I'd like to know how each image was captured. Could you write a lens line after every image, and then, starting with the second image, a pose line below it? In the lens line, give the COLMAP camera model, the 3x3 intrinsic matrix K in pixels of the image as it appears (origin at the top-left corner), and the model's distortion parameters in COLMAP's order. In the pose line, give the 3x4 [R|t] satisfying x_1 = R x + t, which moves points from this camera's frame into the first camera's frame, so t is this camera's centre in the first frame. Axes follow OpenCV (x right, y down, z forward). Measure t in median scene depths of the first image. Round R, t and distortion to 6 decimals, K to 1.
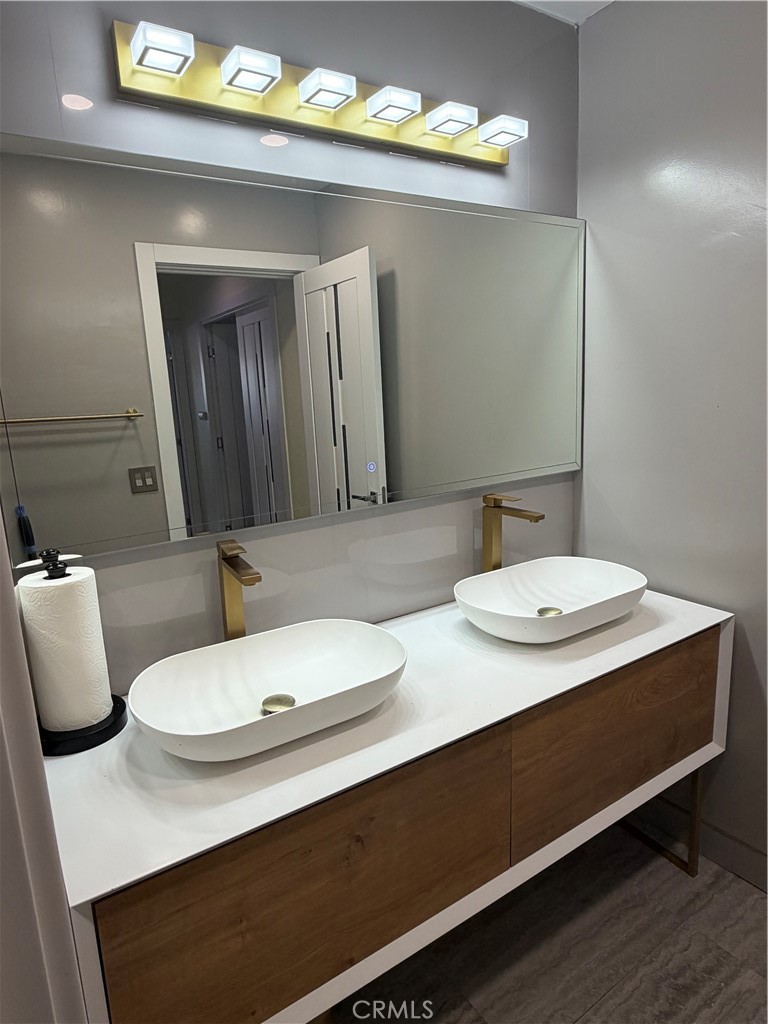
lens RADIAL K [[604.5, 0, 385.6], [0, 604.5, 508.4], [0, 0, 1]] dist [-0.007242, -0.001011]
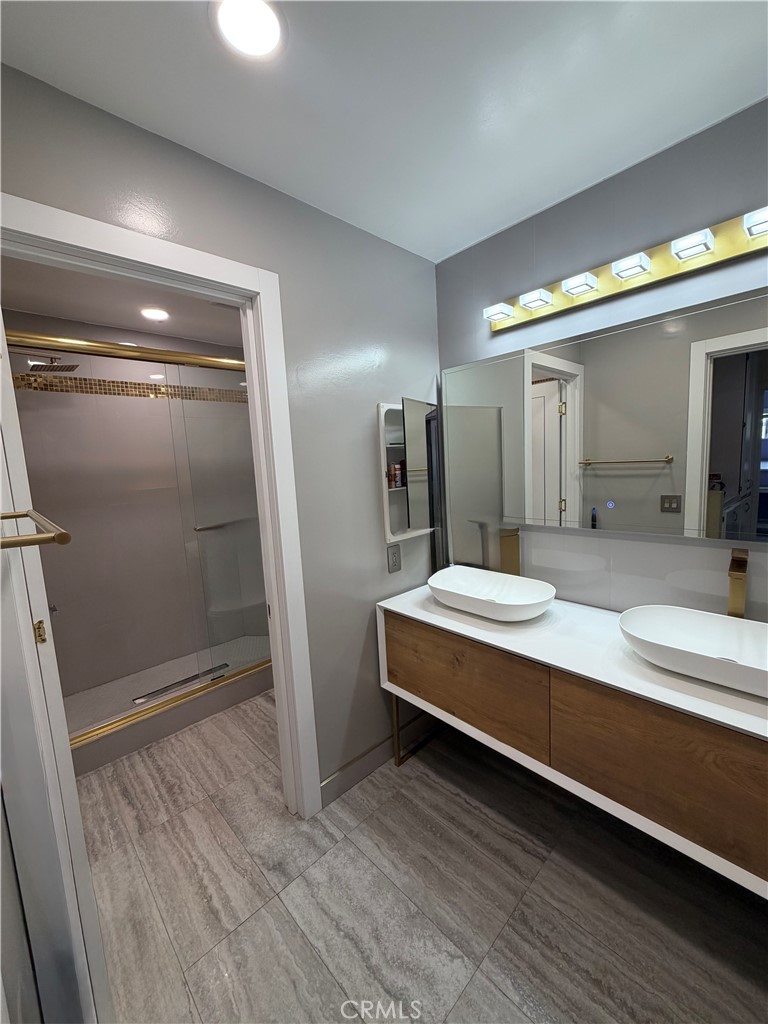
lens RADIAL K [[407.6, 0, 384.8], [0, 407.6, 511.8], [0, 0, 1]] dist [0.000378, 0.000132]
pose [[0.170237, 0.154152, -0.973271, 0.907991], [-0.146405, 0.980683, 0.129718, -0.109565], [0.974467, 0.120409, 0.189517, 0.257048]]
